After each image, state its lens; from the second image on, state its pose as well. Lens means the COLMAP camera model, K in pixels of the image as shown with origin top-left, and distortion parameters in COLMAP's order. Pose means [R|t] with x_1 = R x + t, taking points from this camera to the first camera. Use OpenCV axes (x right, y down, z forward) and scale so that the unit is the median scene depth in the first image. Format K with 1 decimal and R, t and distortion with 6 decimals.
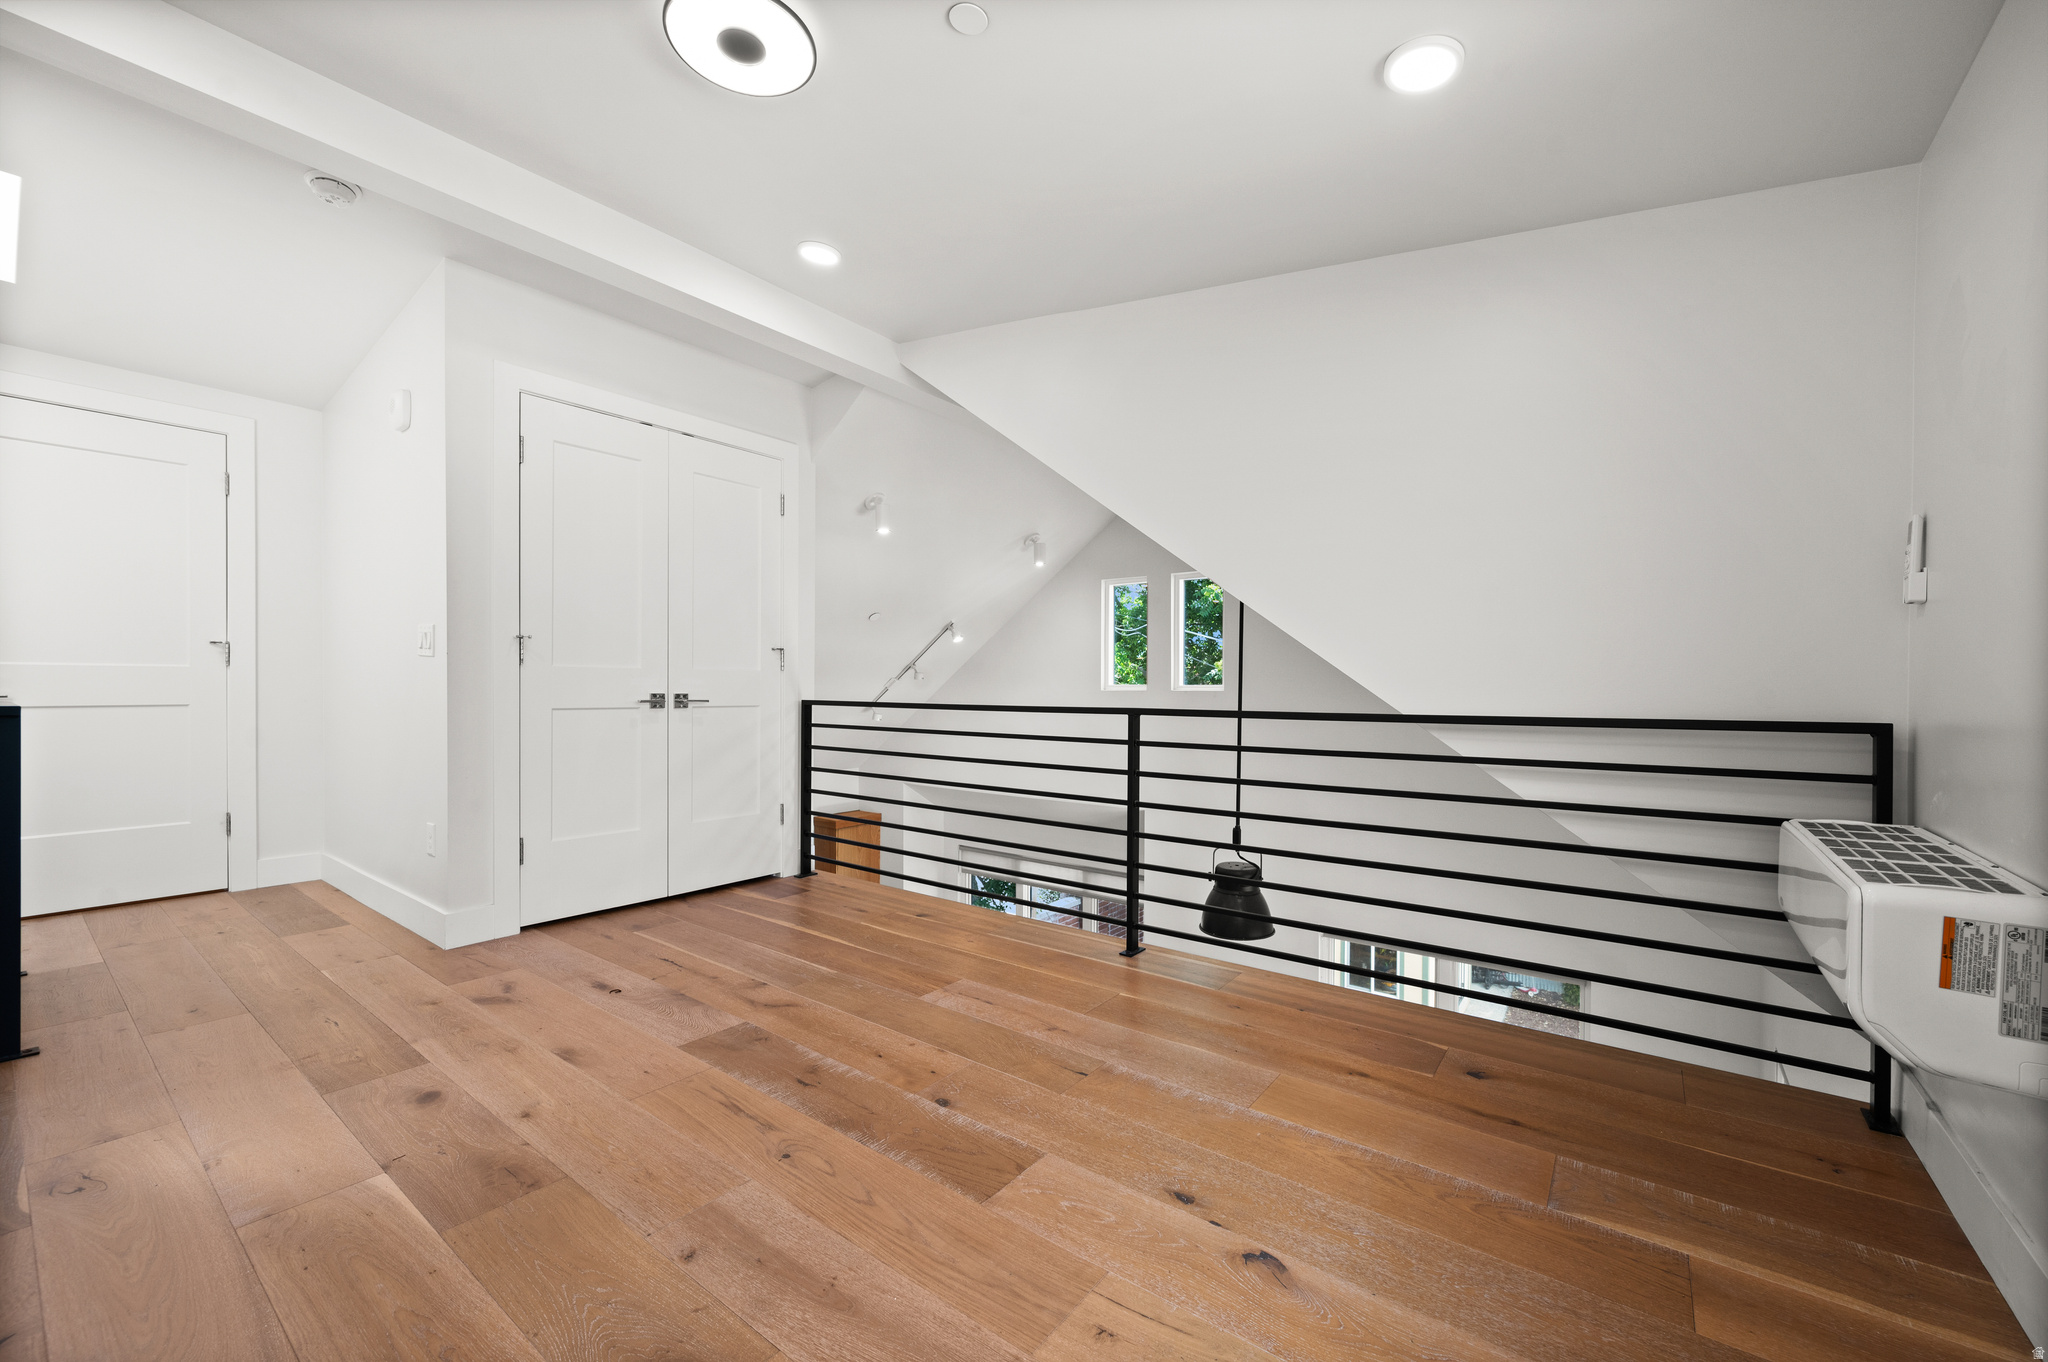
lens RADIAL K [[816.4, 0, 1032.2], [0, 816.4, 673.4], [0, 0, 1]] dist [-0.001378, -0.000102]
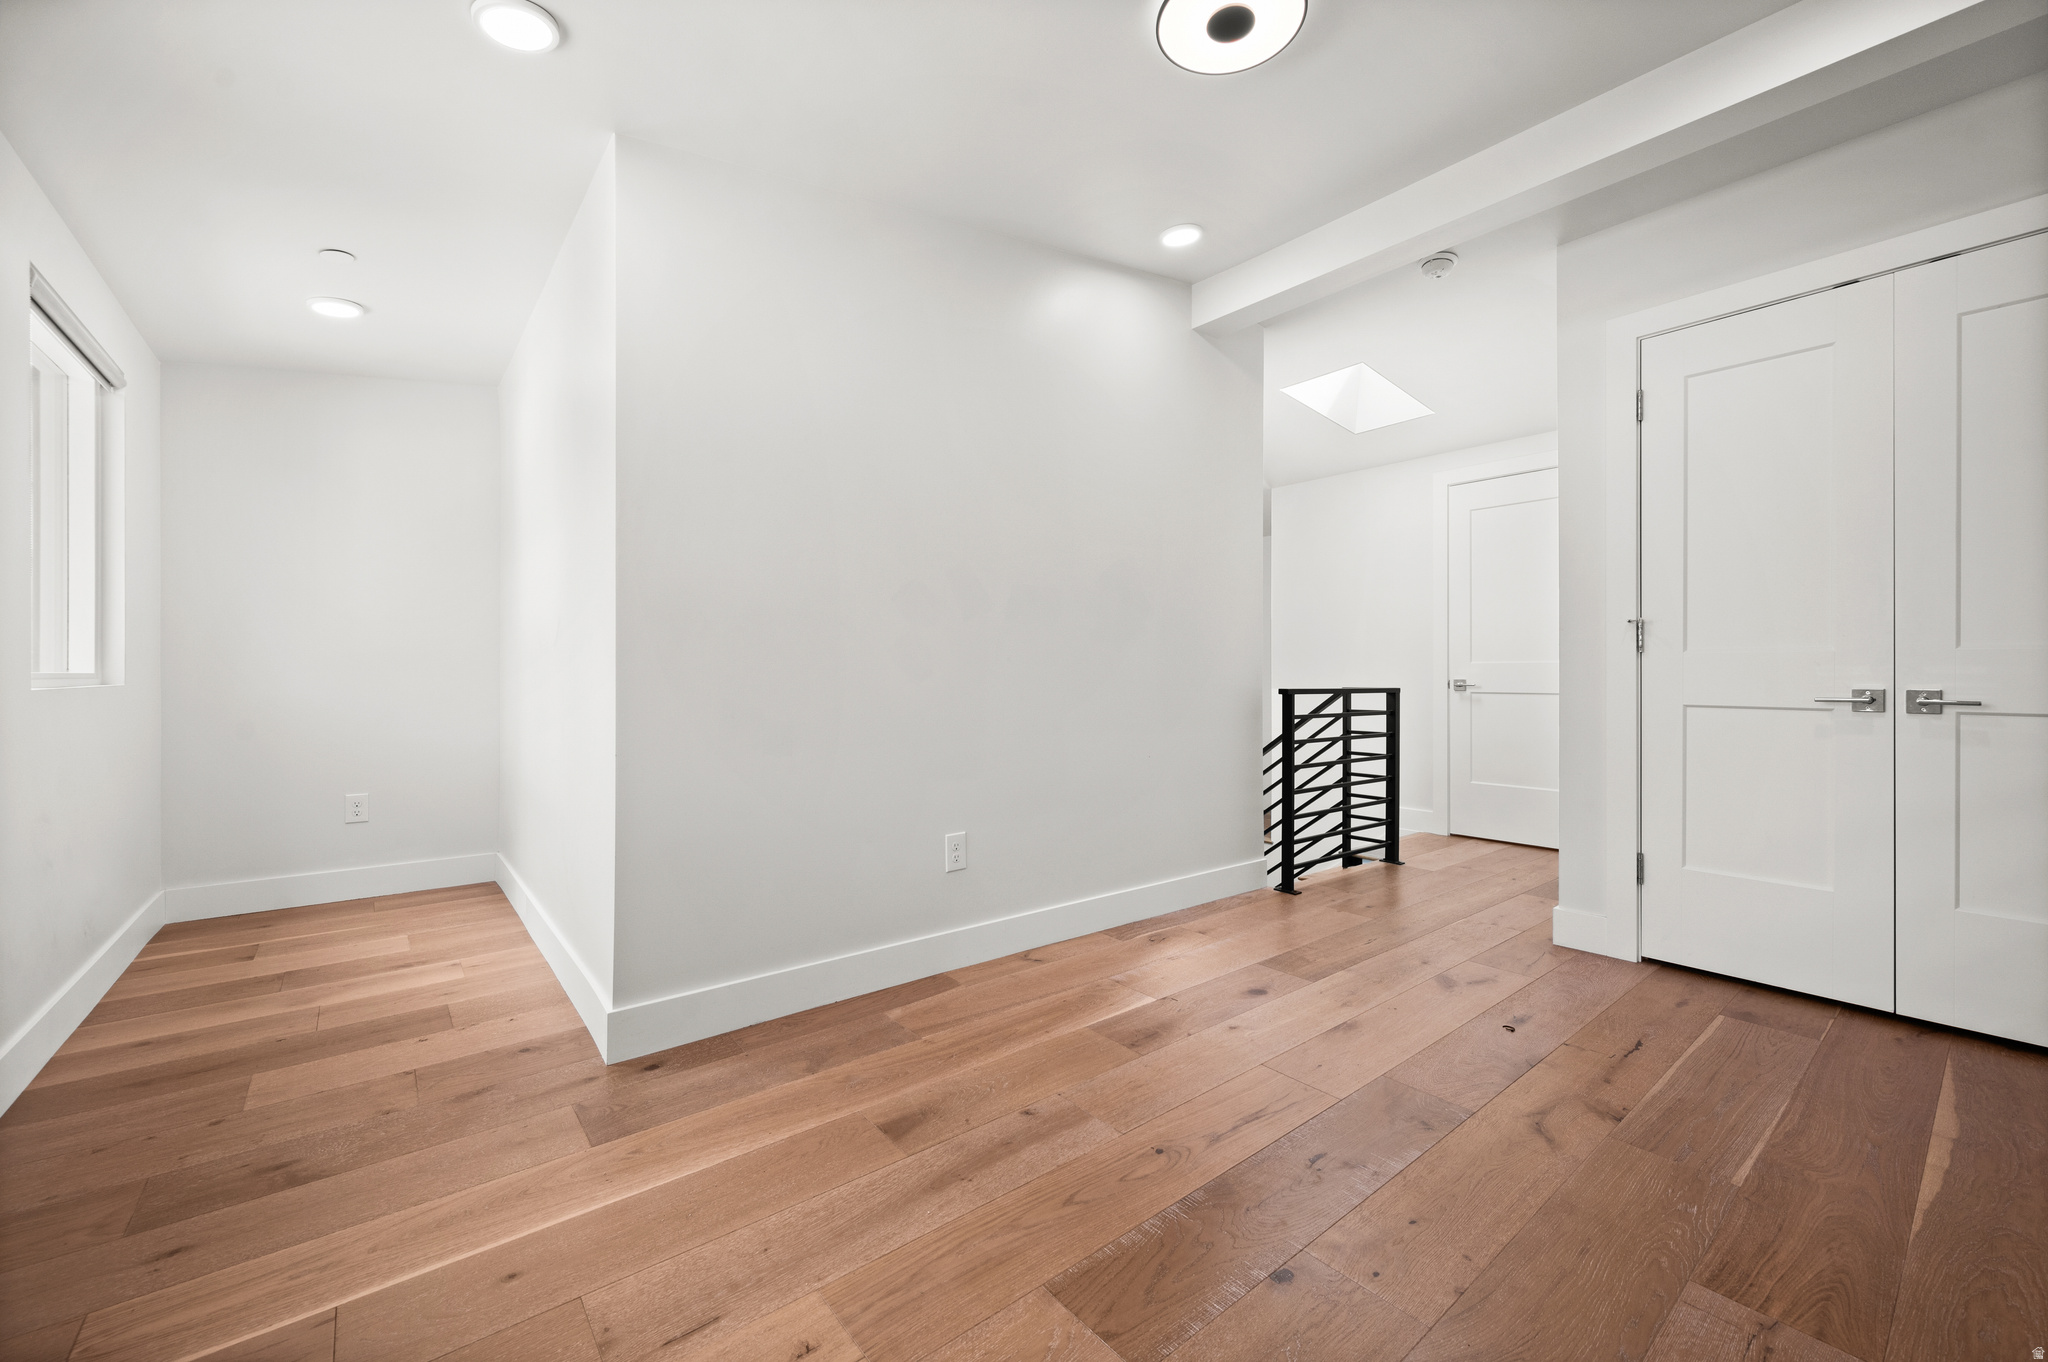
lens RADIAL K [[816.4, 0, 1032.2], [0, 816.4, 673.4], [0, 0, 1]] dist [-0.001378, -0.000102]
pose [[-0.244219, -0.008953, -0.969679, 0.514927], [0.013154, 0.999835, -0.012544, 0.016883], [0.969631, -0.015818, -0.244061, 0.809375]]
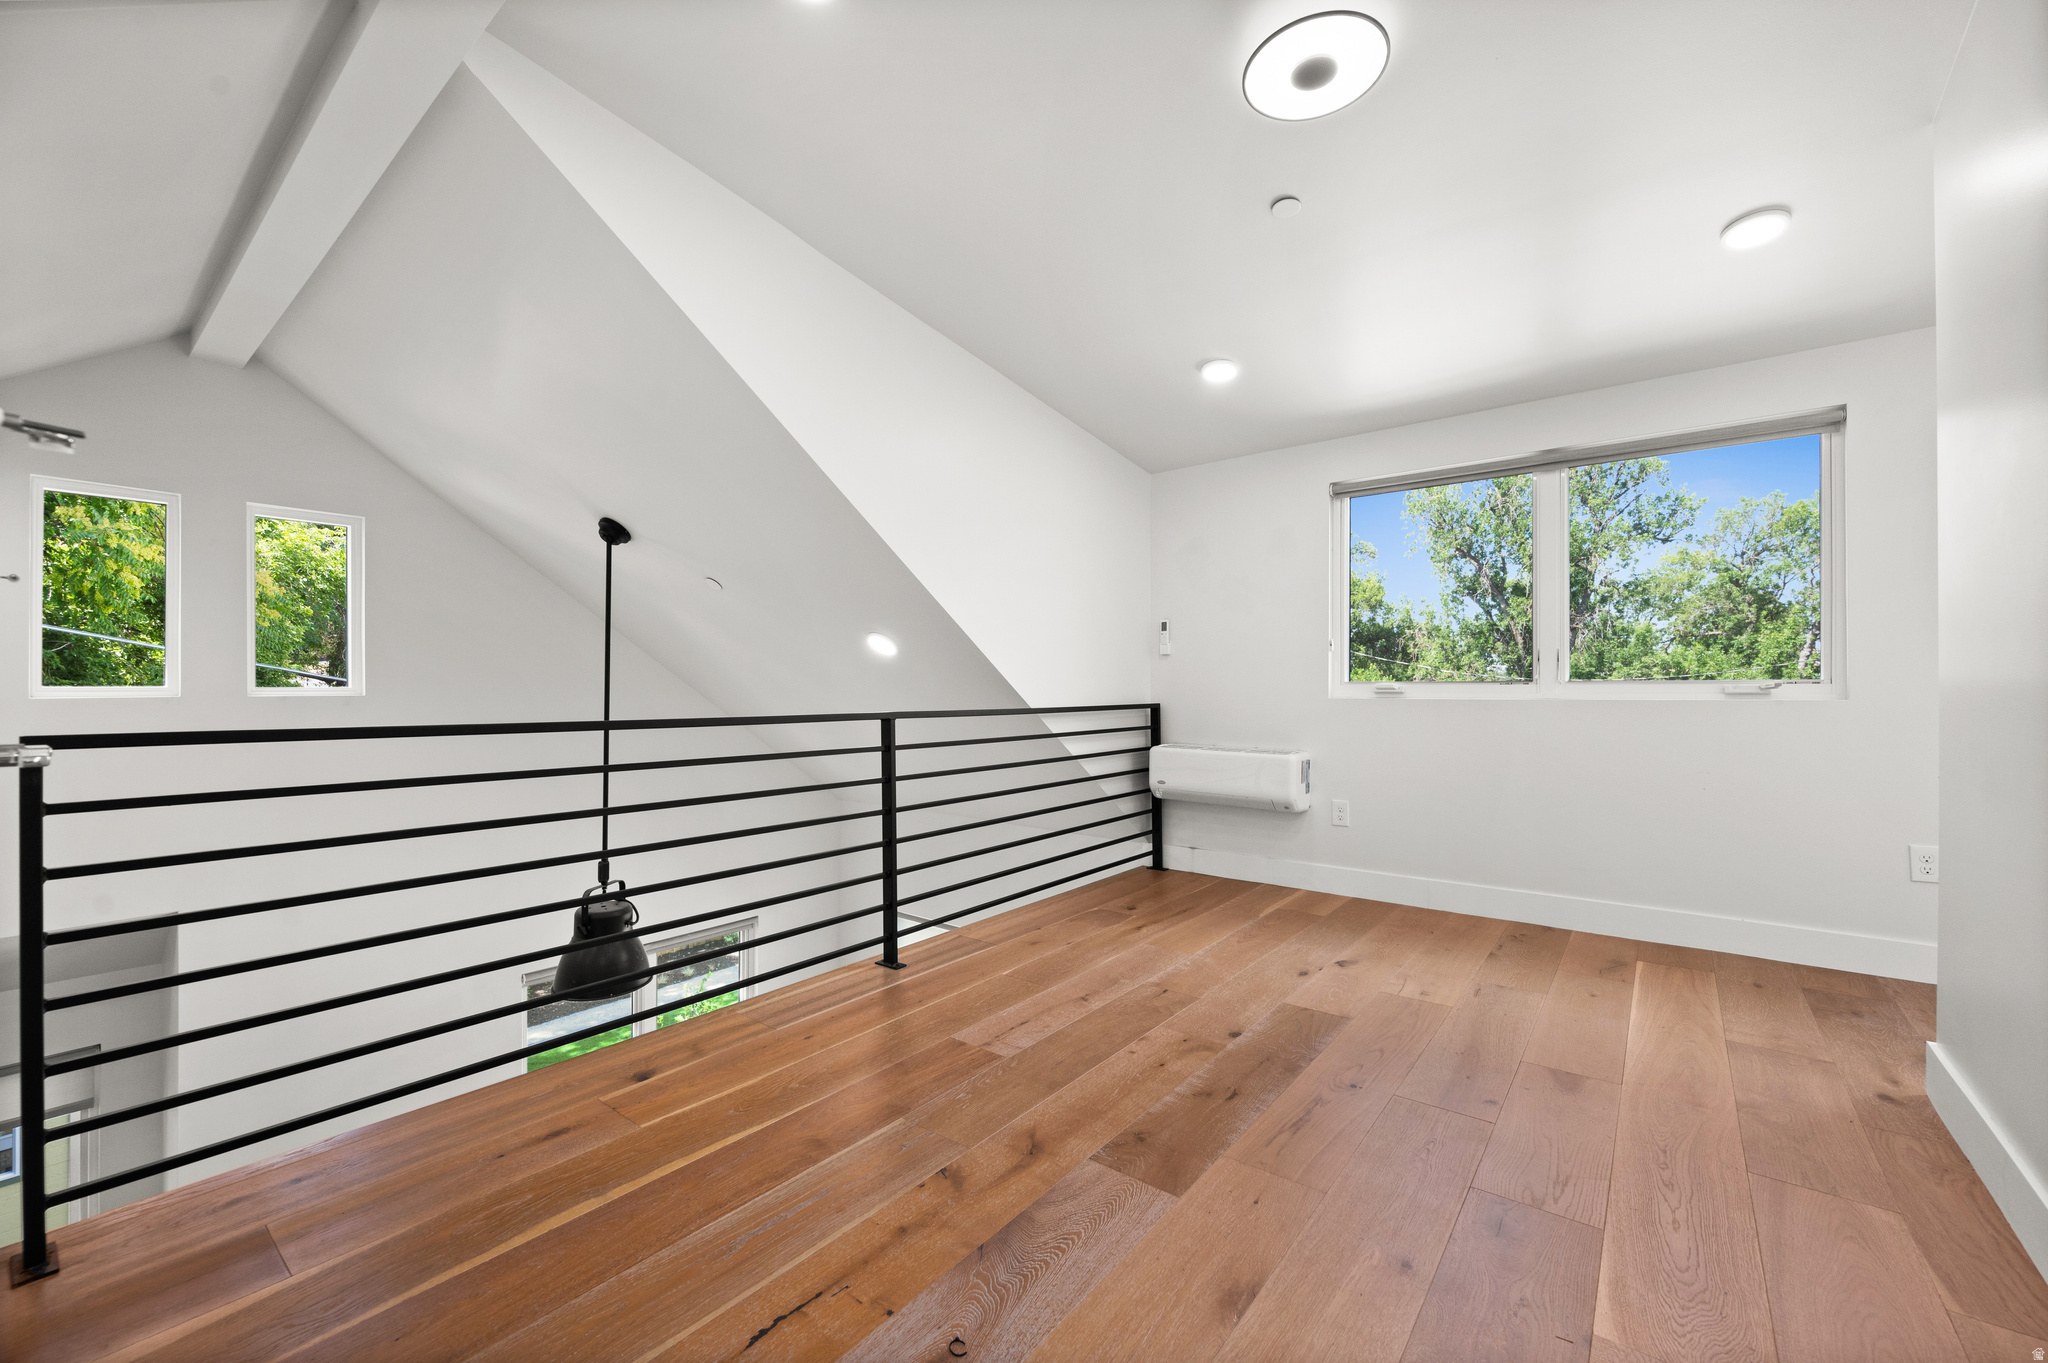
lens RADIAL K [[802.4, 0, 1054.9], [0, 802.4, 683.0], [0, 0, 1]] dist [0.000920, 0.000123]
pose [[0.004990, 0.001780, 0.999986, -1.086220], [-0.015683, 0.999876, -0.001702, 0.008663], [-0.999865, -0.015674, 0.005017, 1.058154]]
